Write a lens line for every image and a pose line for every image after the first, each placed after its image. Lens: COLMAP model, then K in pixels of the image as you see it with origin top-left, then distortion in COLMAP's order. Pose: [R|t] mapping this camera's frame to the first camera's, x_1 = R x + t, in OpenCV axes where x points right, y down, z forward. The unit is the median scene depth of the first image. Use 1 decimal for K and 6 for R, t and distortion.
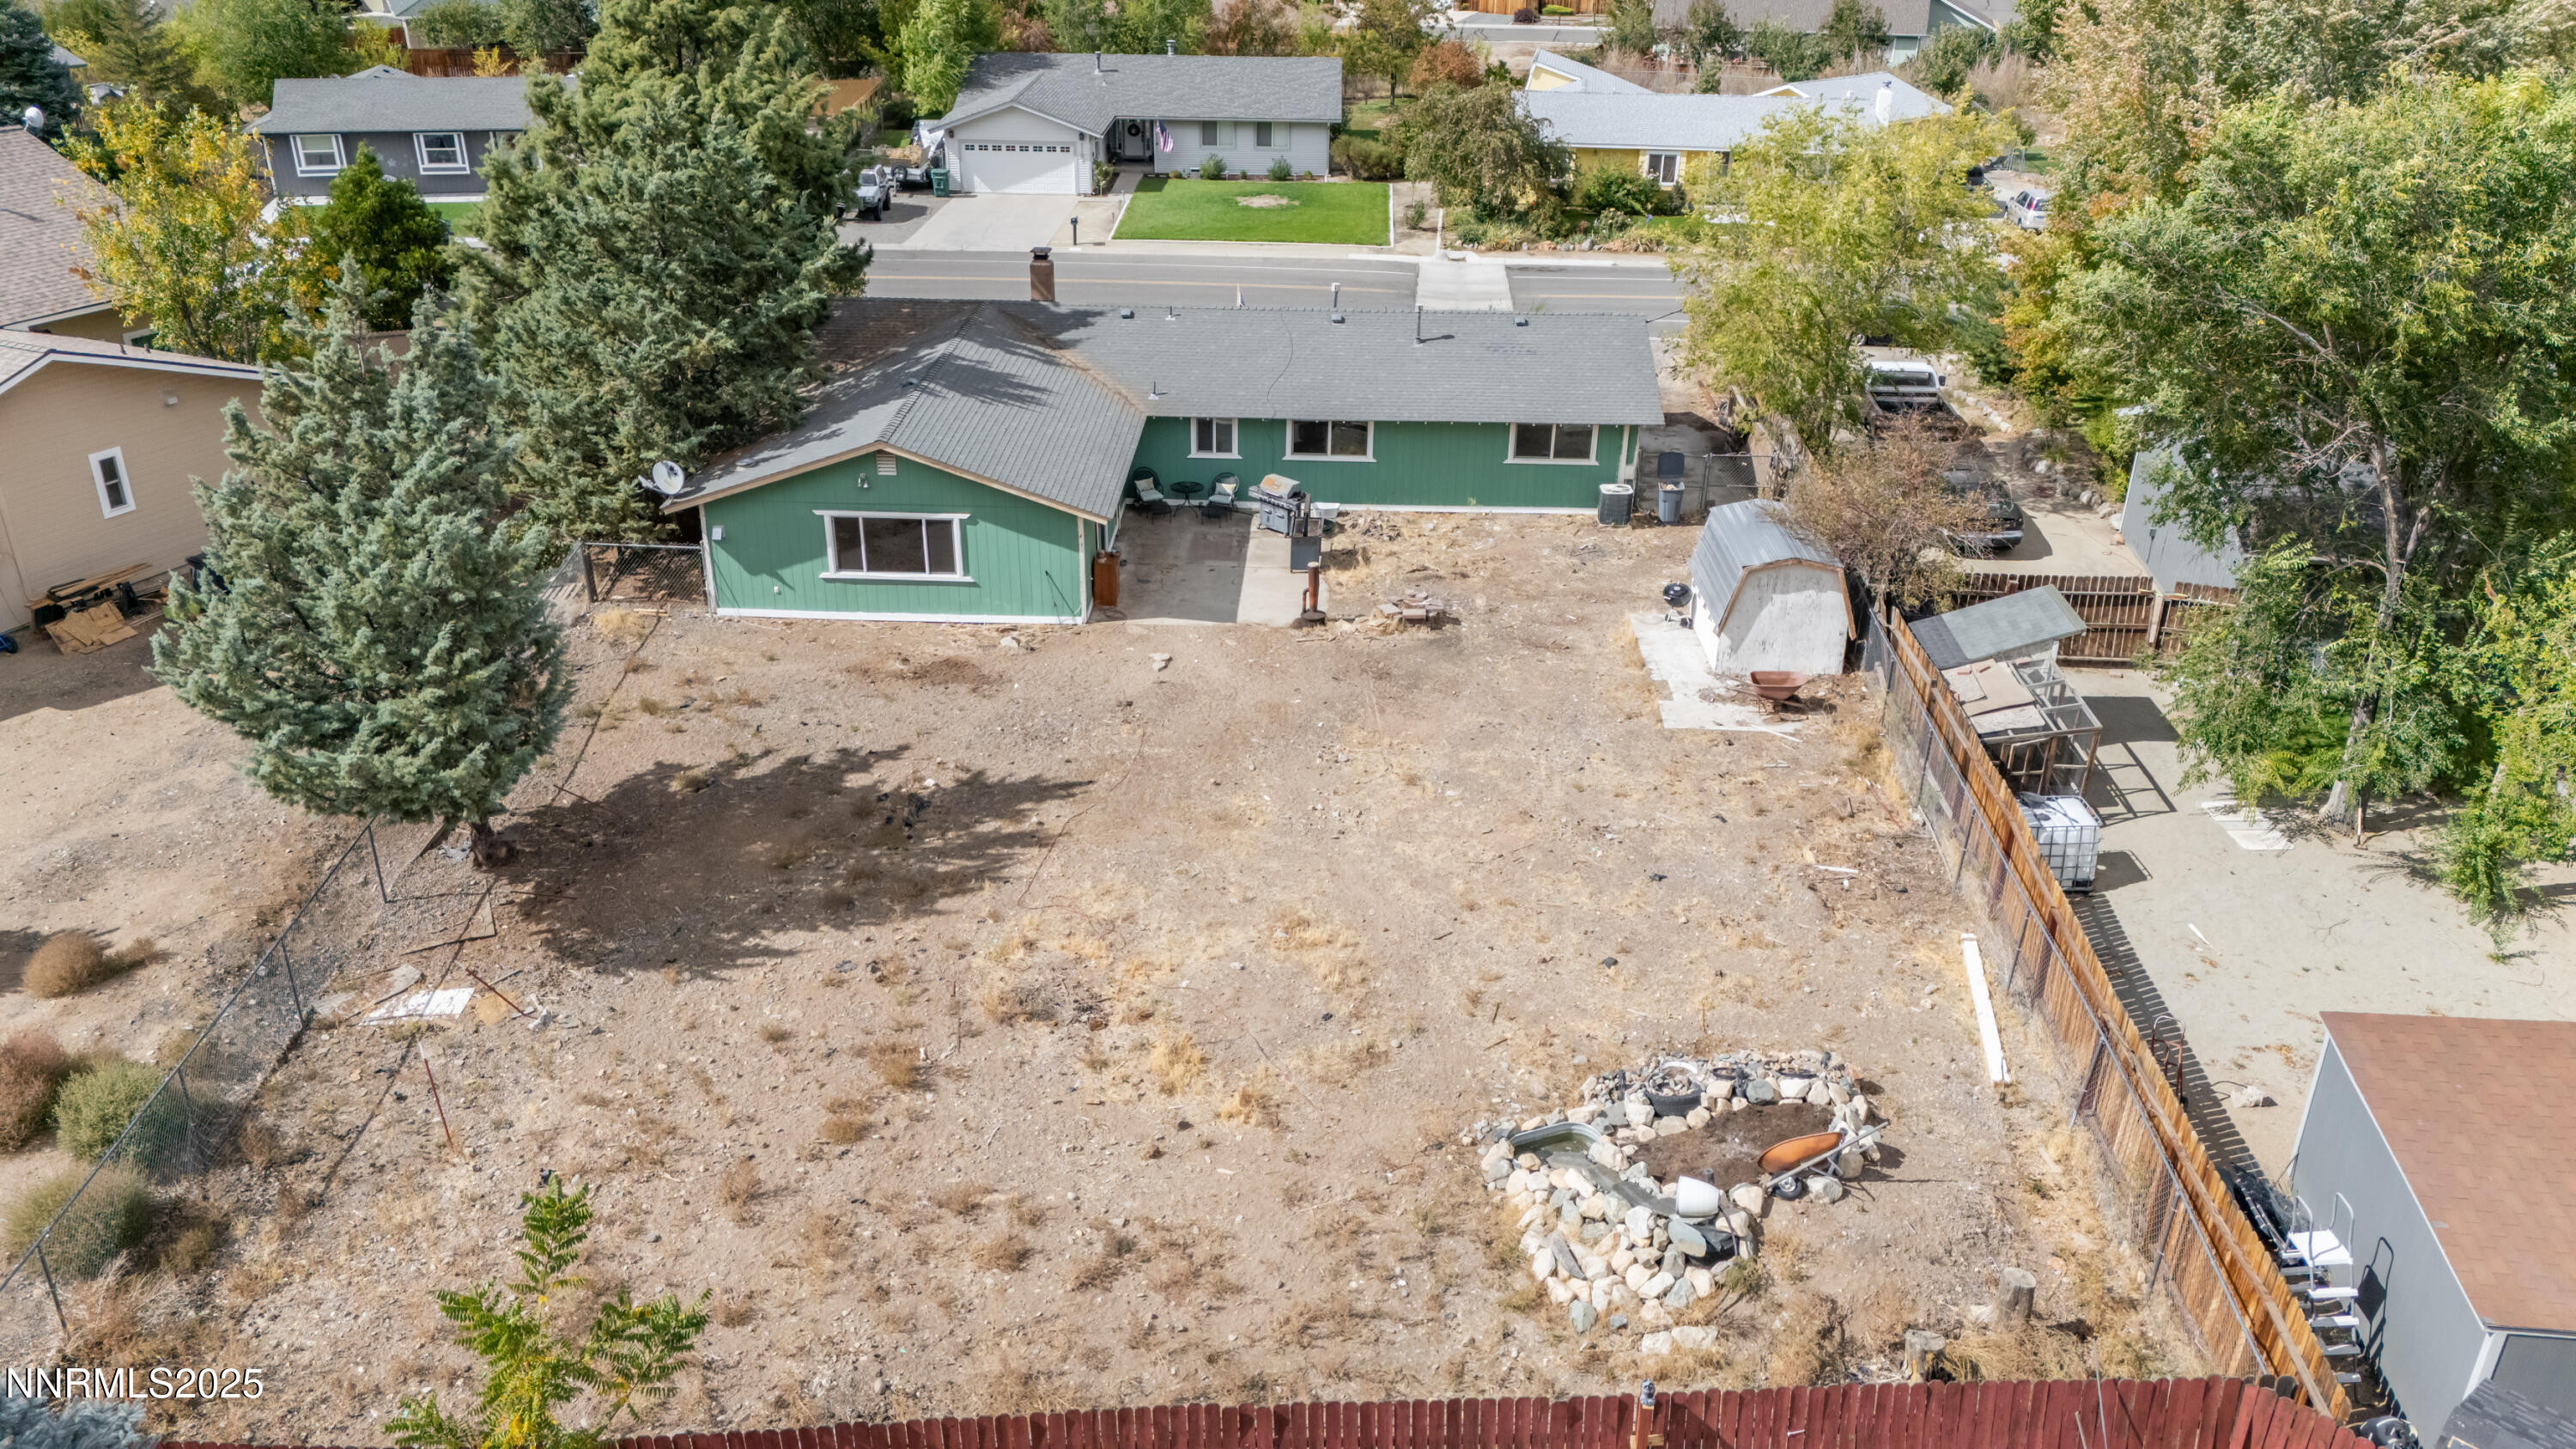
lens RADIAL K [[1877.9, 0, 1293.2], [0, 1877.9, 722.6], [0, 0, 1]] dist [0.077039, -0.065371]
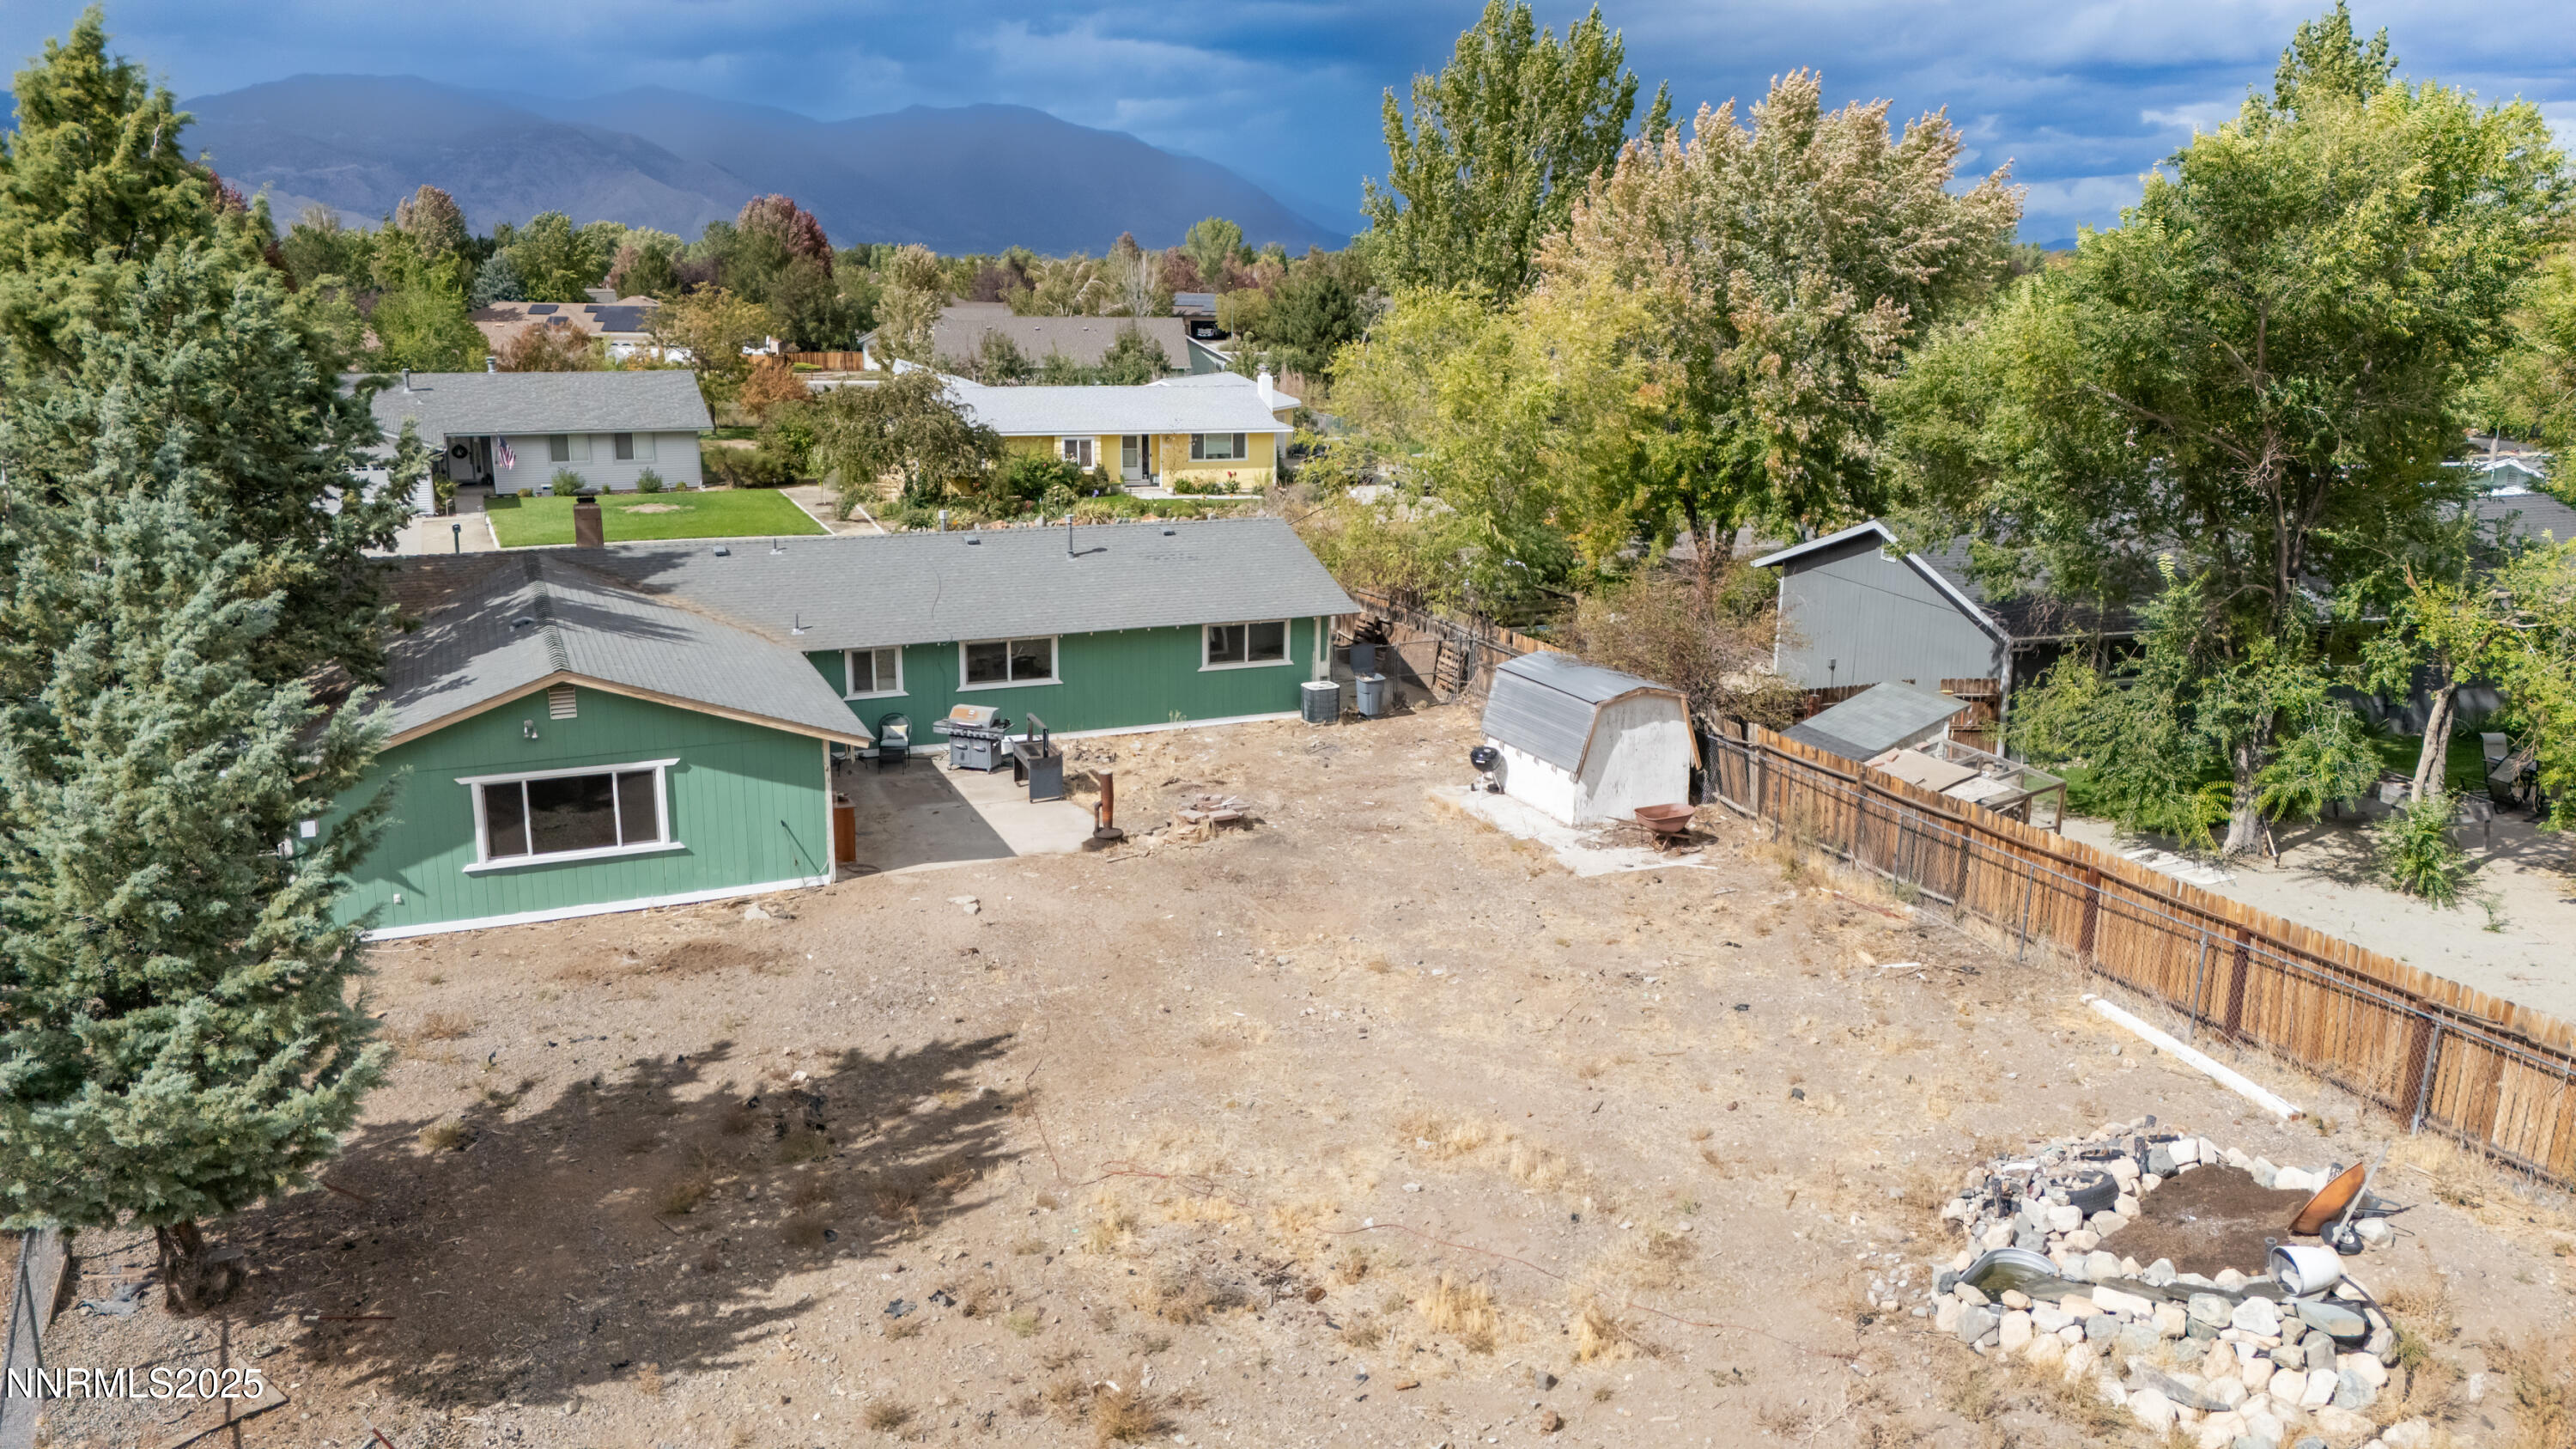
lens RADIAL K [[1877.9, 0, 1301.0], [0, 1877.9, 713.3], [0, 0, 1]] dist [0.077039, -0.065371]
pose [[0.907878, -0.104899, 0.405899, -0.248755], [0.182401, 0.970585, -0.157143, 0.038568], [-0.377476, 0.216703, 0.900307, 0.201453]]
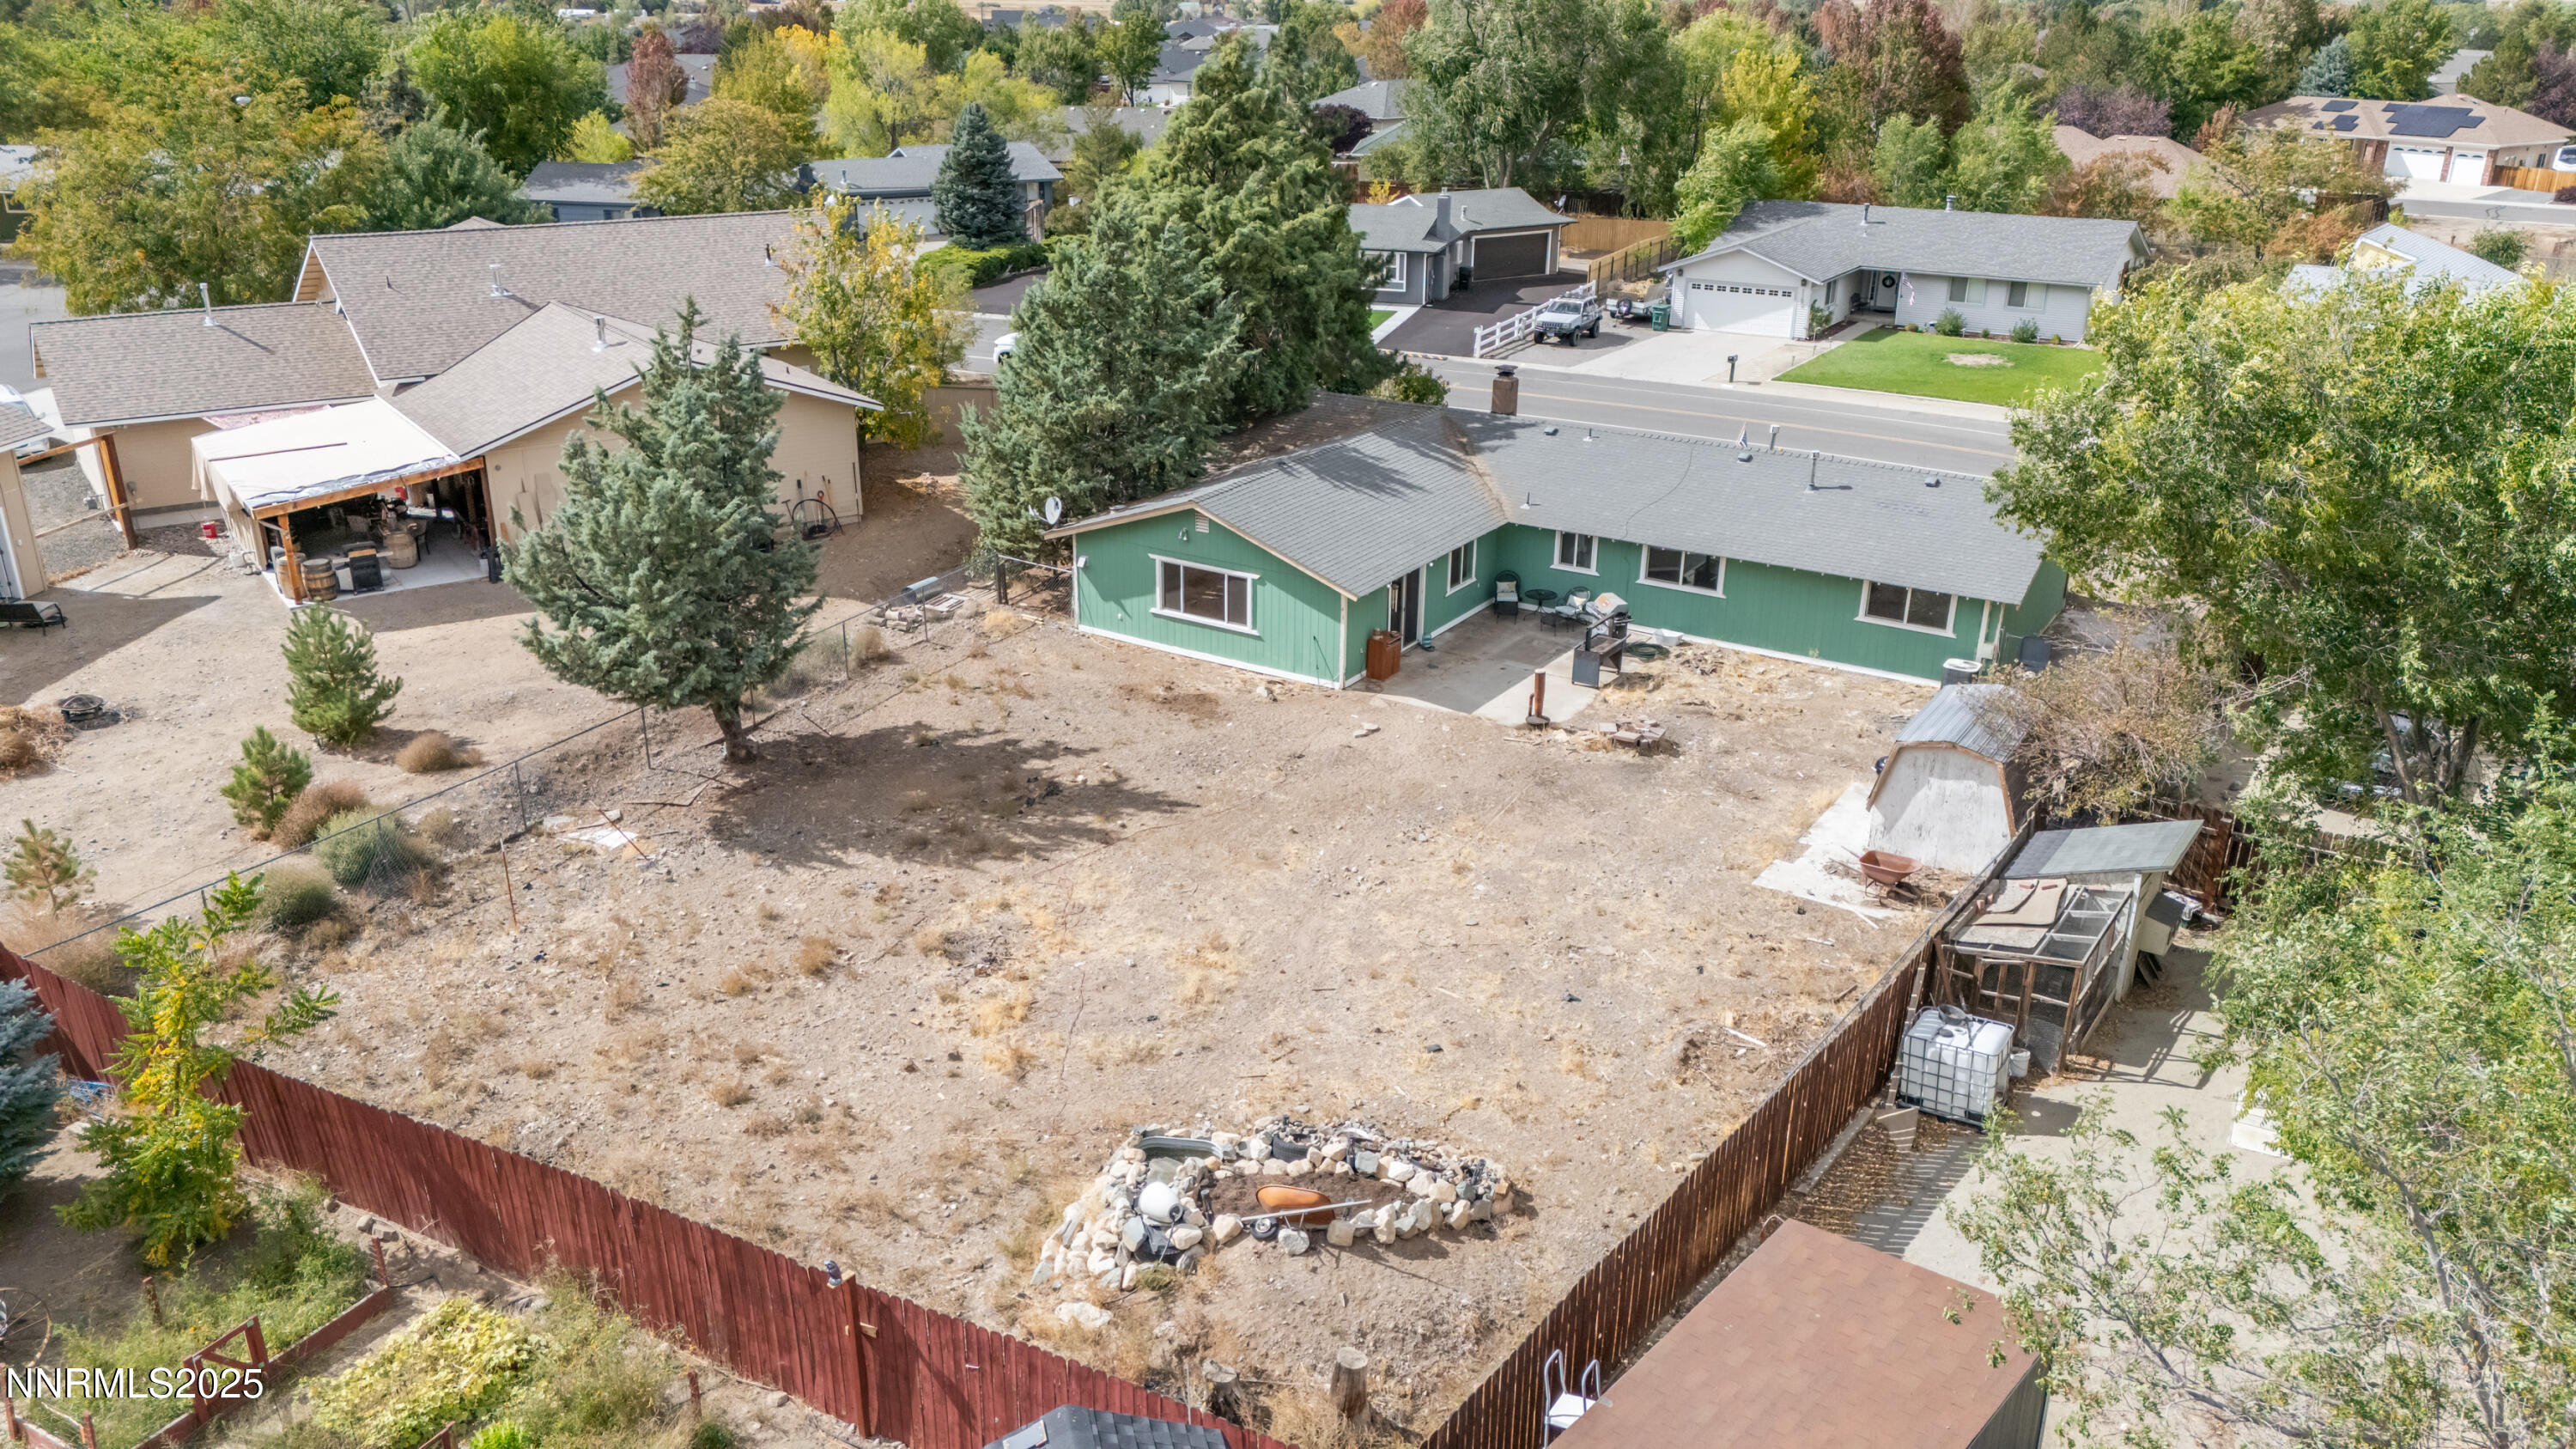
lens RADIAL K [[1877.9, 0, 1283.5], [0, 1877.9, 711.5], [0, 0, 1]] dist [0.077039, -0.065371]
pose [[0.860499, 0.180489, -0.476408, 0.387400], [-0.216674, 0.976005, -0.021598, -0.009044], [0.461078, 0.121811, 0.878959, 0.022108]]
